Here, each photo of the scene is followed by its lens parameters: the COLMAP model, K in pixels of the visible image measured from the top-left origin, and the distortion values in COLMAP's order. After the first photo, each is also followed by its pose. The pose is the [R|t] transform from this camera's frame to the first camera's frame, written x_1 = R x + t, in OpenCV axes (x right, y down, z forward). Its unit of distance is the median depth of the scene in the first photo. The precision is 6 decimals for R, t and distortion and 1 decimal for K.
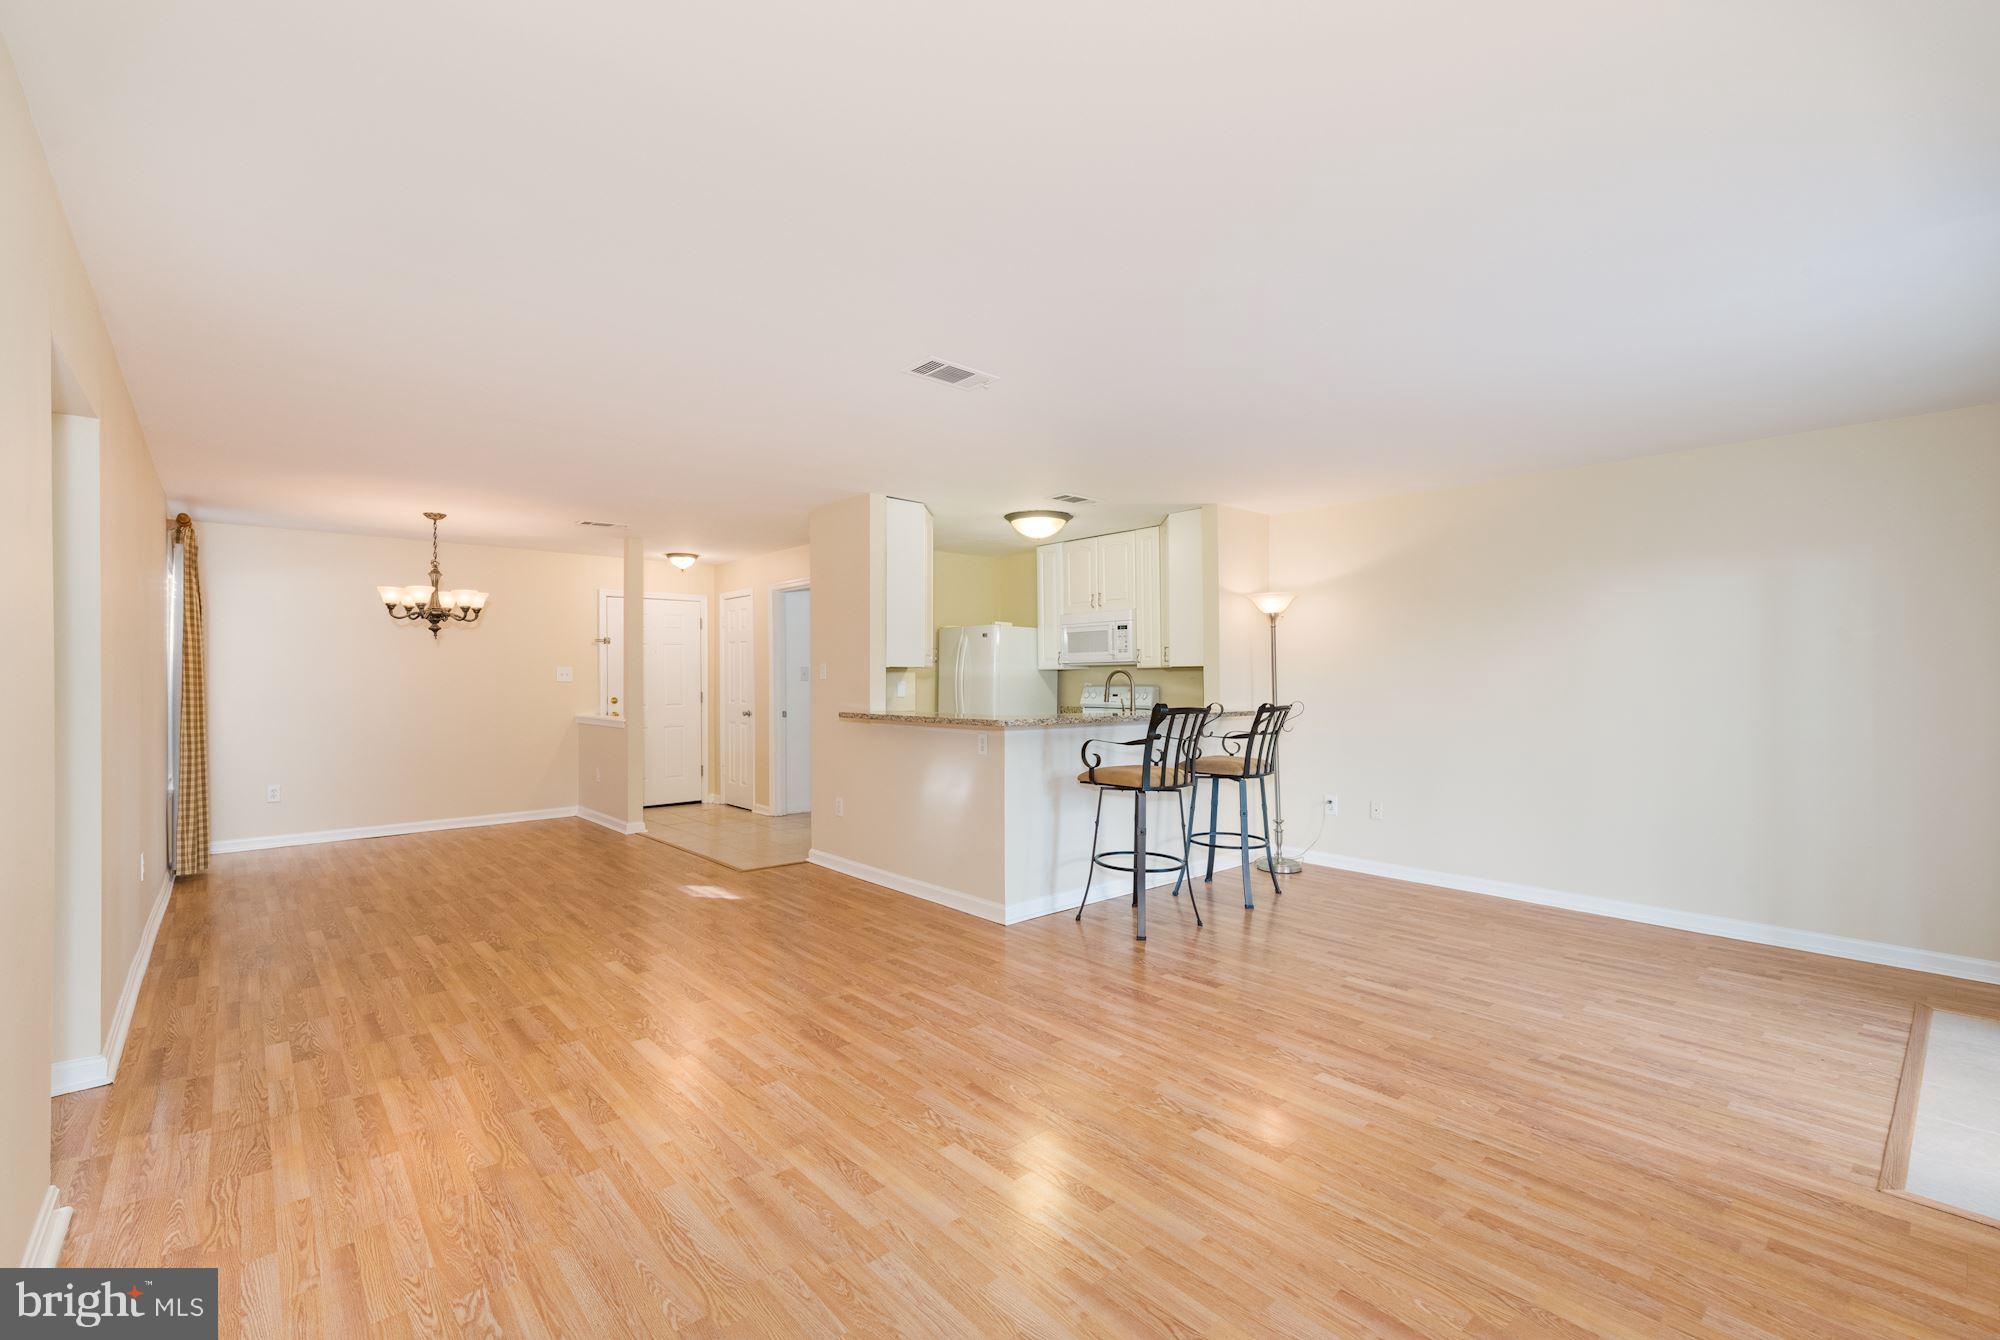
lens RADIAL K [[865.7, 0, 981.4], [0, 865.7, 675.4], [0, 0, 1]] dist [-0.001089, -0.000189]
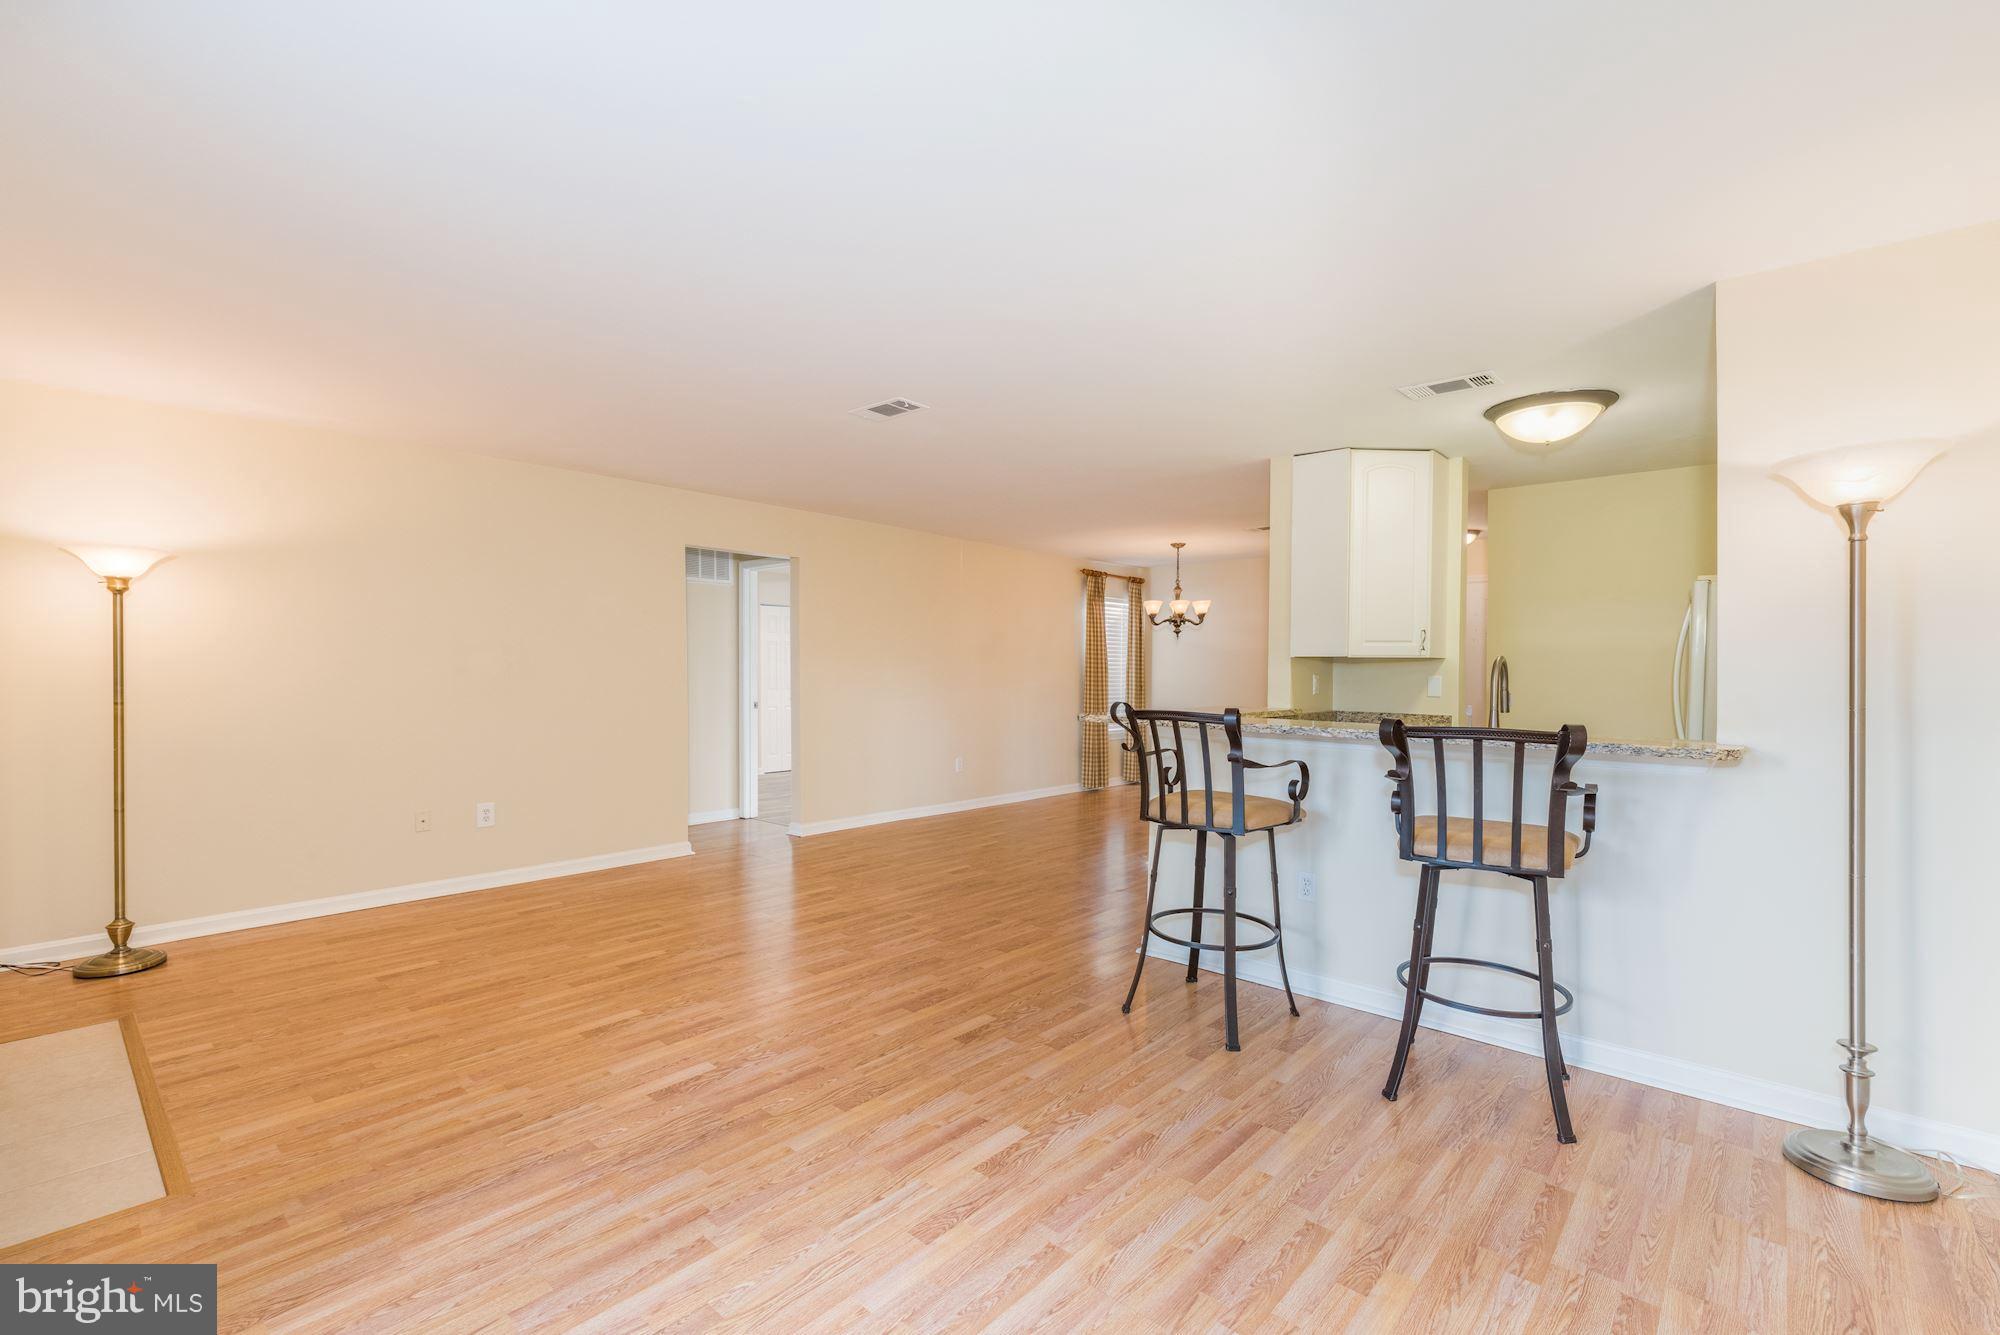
lens RADIAL K [[865.7, 0, 981.4], [0, 865.7, 672.9], [0, 0, 1]] dist [-0.001089, -0.000189]
pose [[0.126461, 0.004569, -0.991961, 1.230022], [-0.003081, 0.999986, 0.004213, 0.003778], [0.991967, 0.002524, 0.126474, 1.024446]]
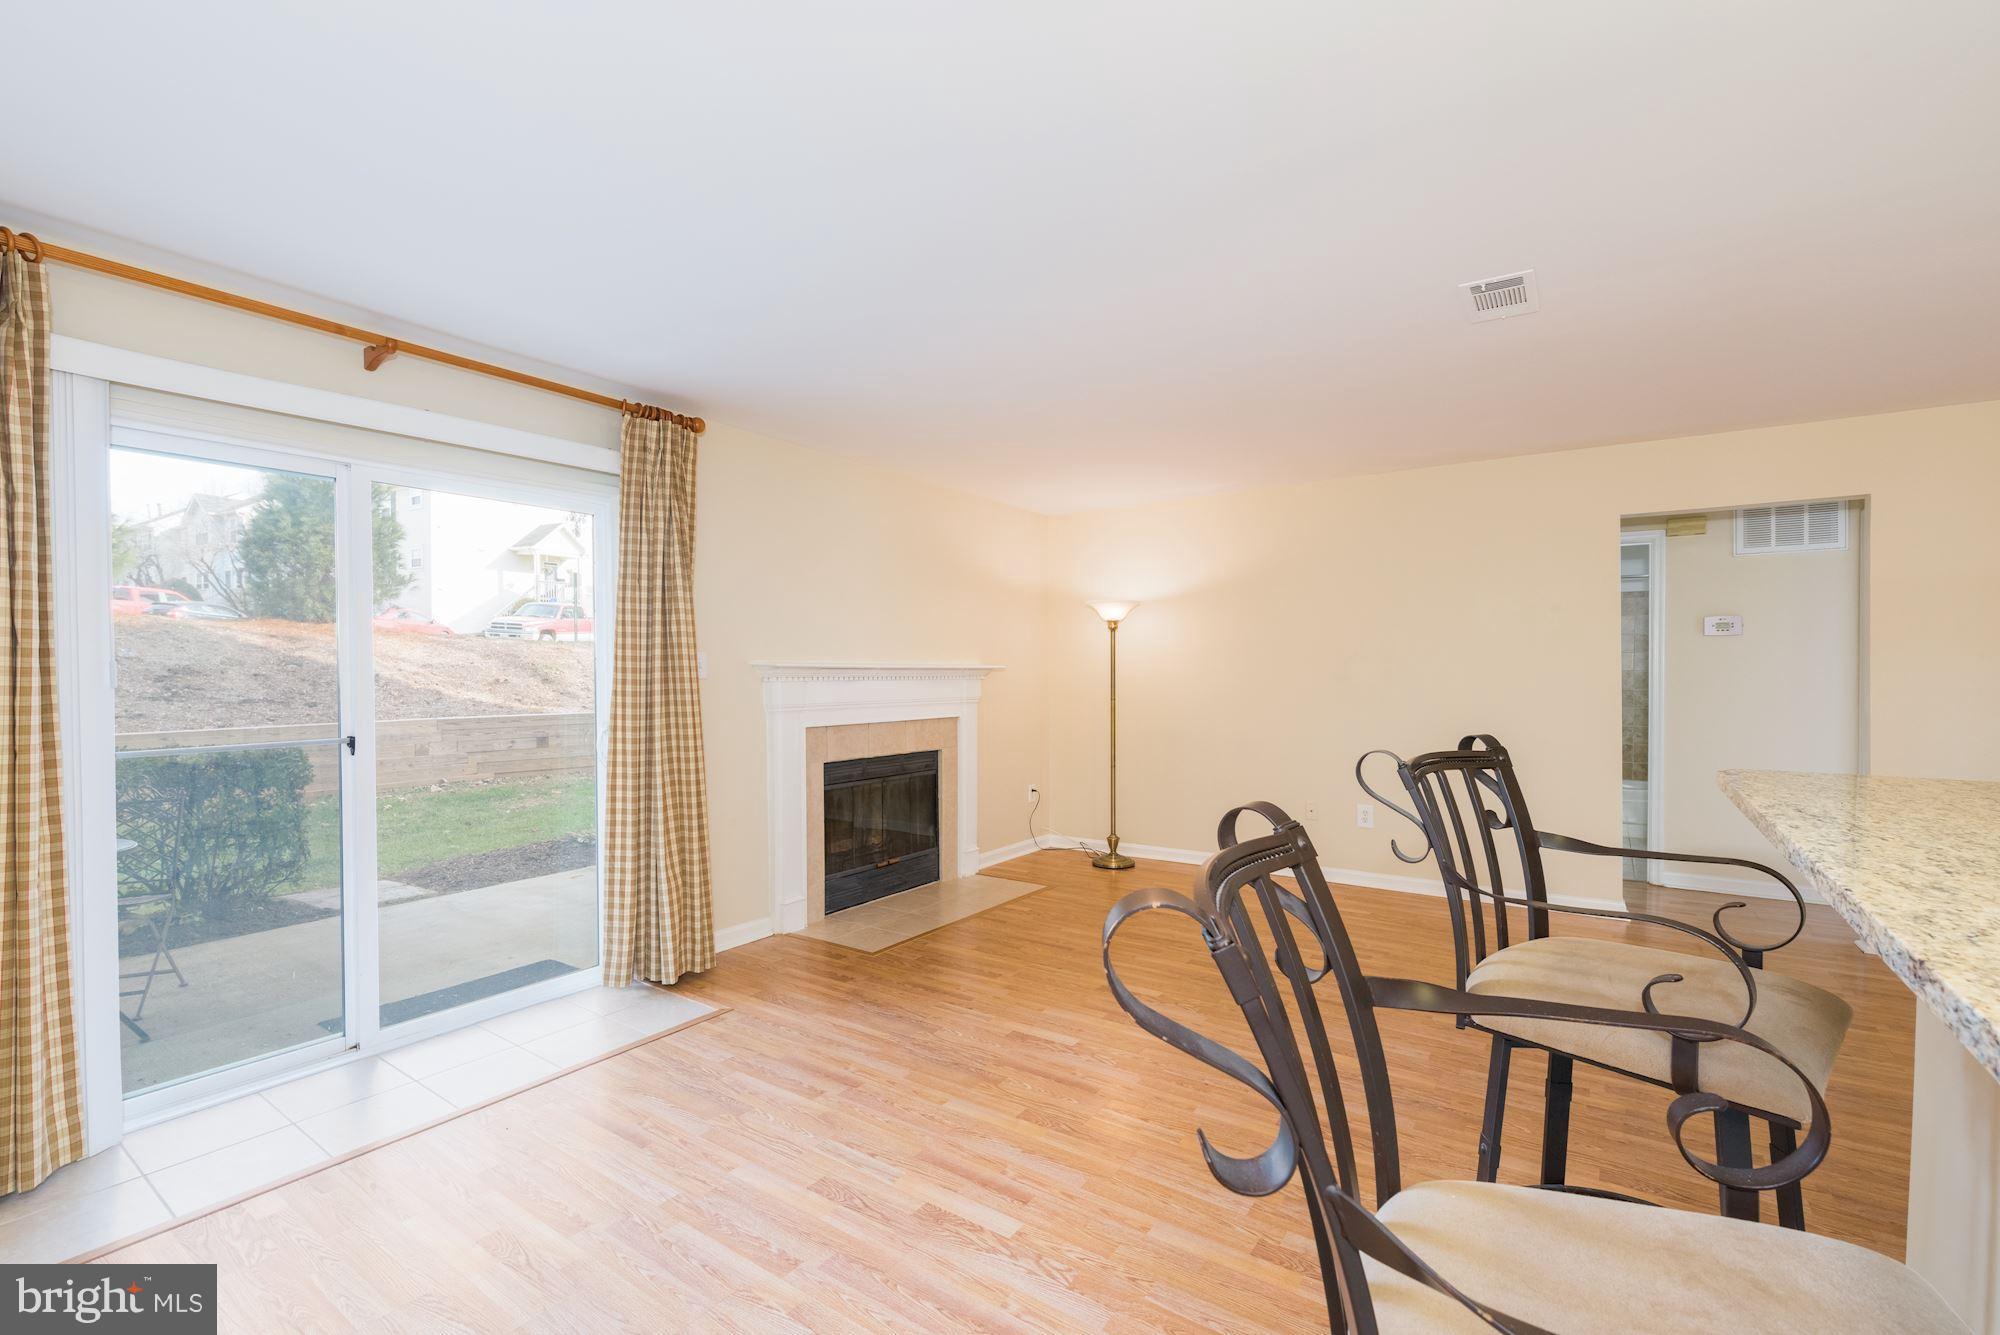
lens RADIAL K [[865.7, 0, 981.4], [0, 865.7, 672.9], [0, 0, 1]] dist [-0.001089, -0.000189]
pose [[-0.971873, 0.002663, -0.235491, 0.654870], [0.004468, 0.999965, -0.007133, 0.008021], [0.235464, -0.007985, -0.971850, 1.751798]]
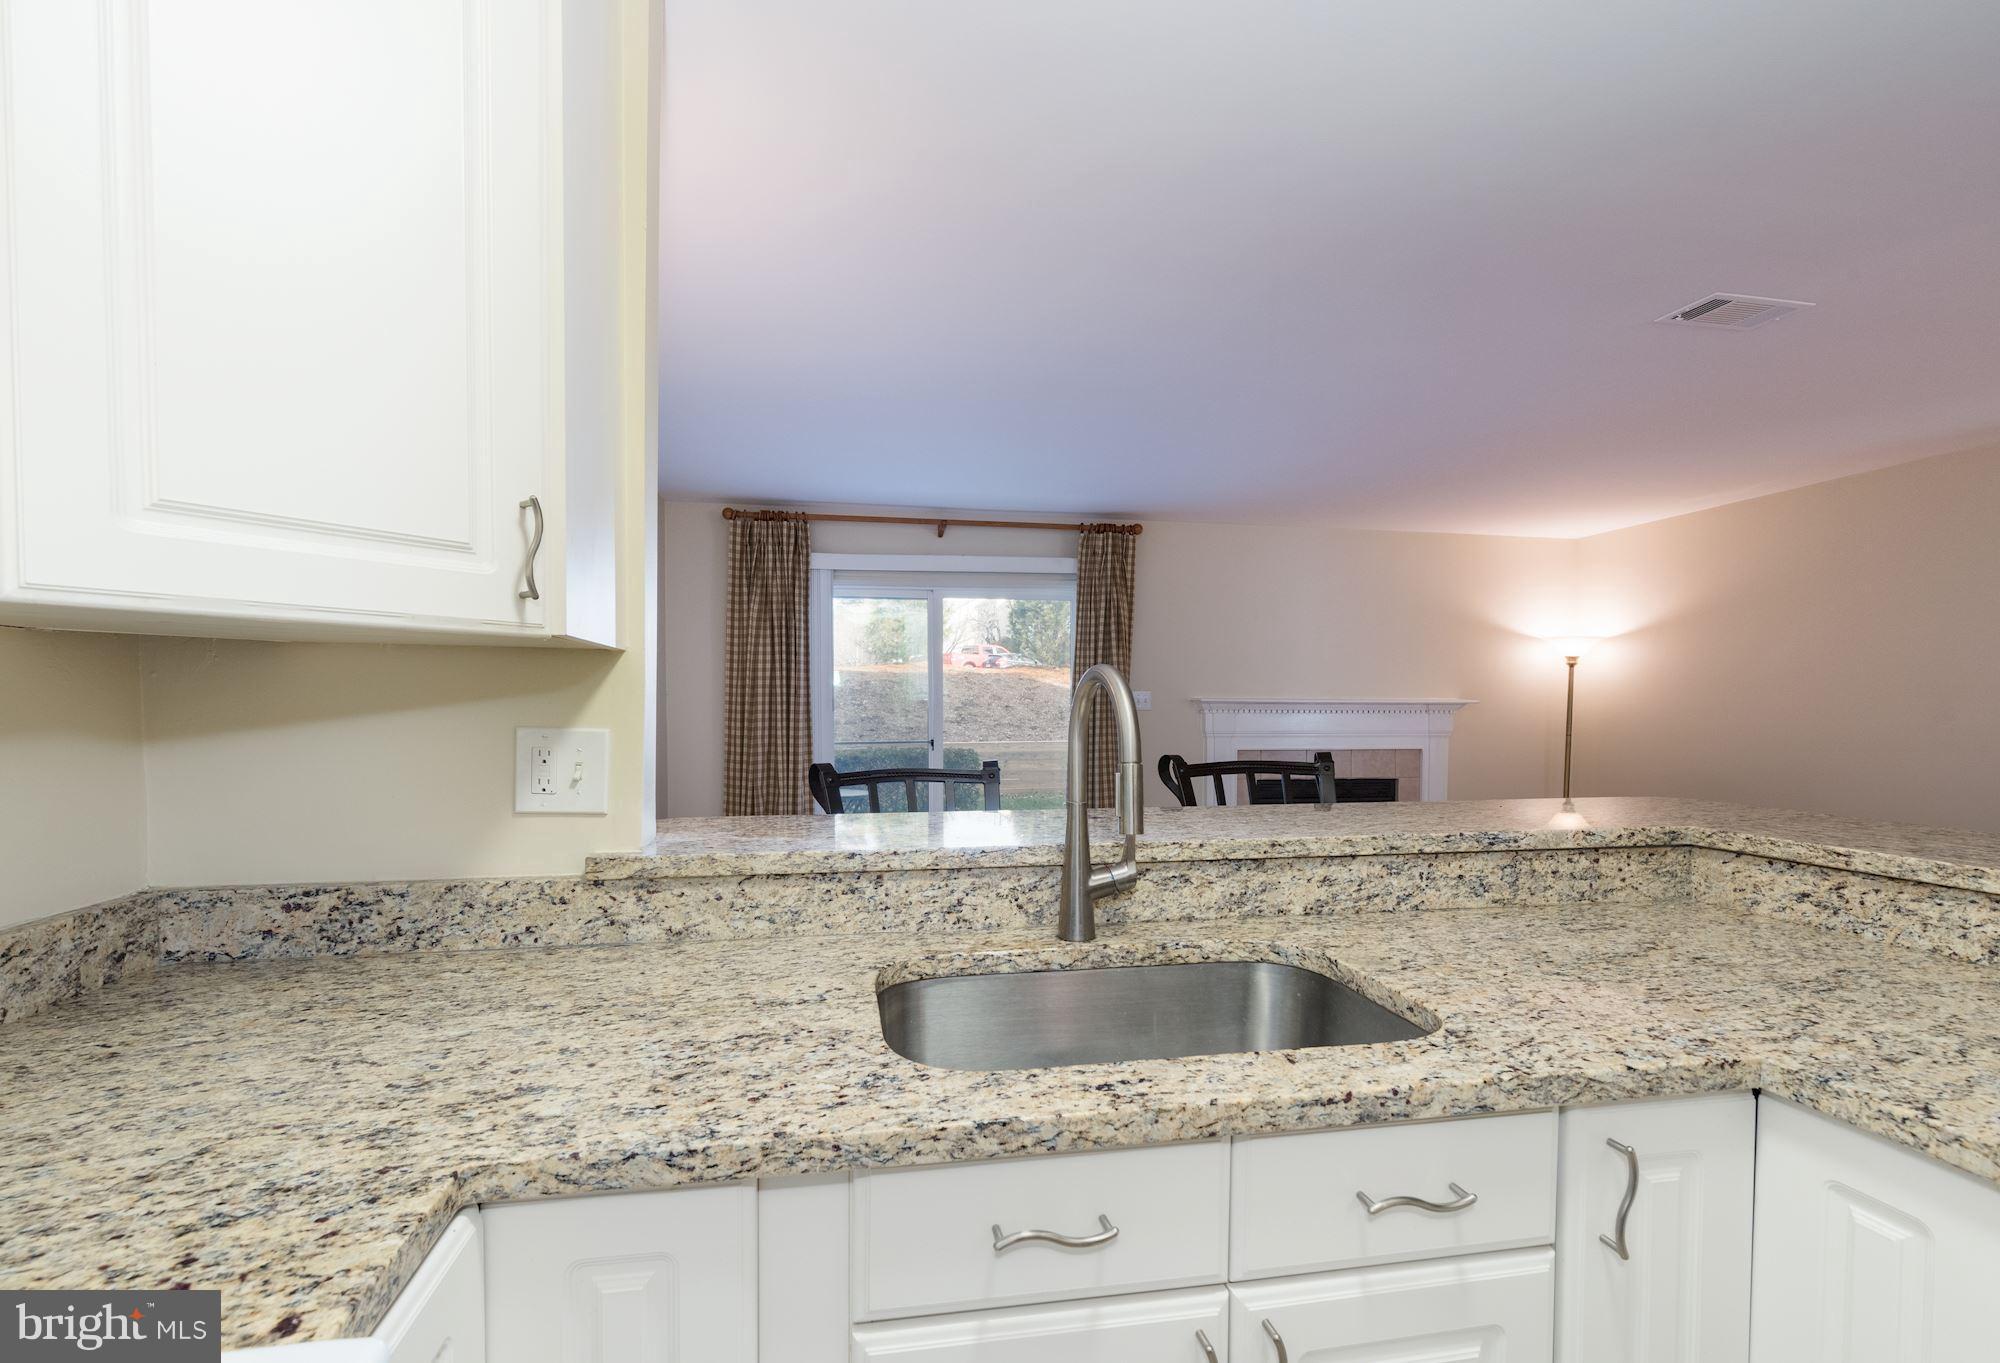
lens RADIAL K [[889.8, 0, 1000.0], [0, 889.8, 681.5], [0, 0, 1]] dist [-0.001181, -0.000157]
pose [[-0.862933, 0.014118, 0.505121, 0.125754], [-0.003523, 0.999417, -0.033952, 0.008613], [-0.505306, -0.031078, -0.862381, 2.098643]]
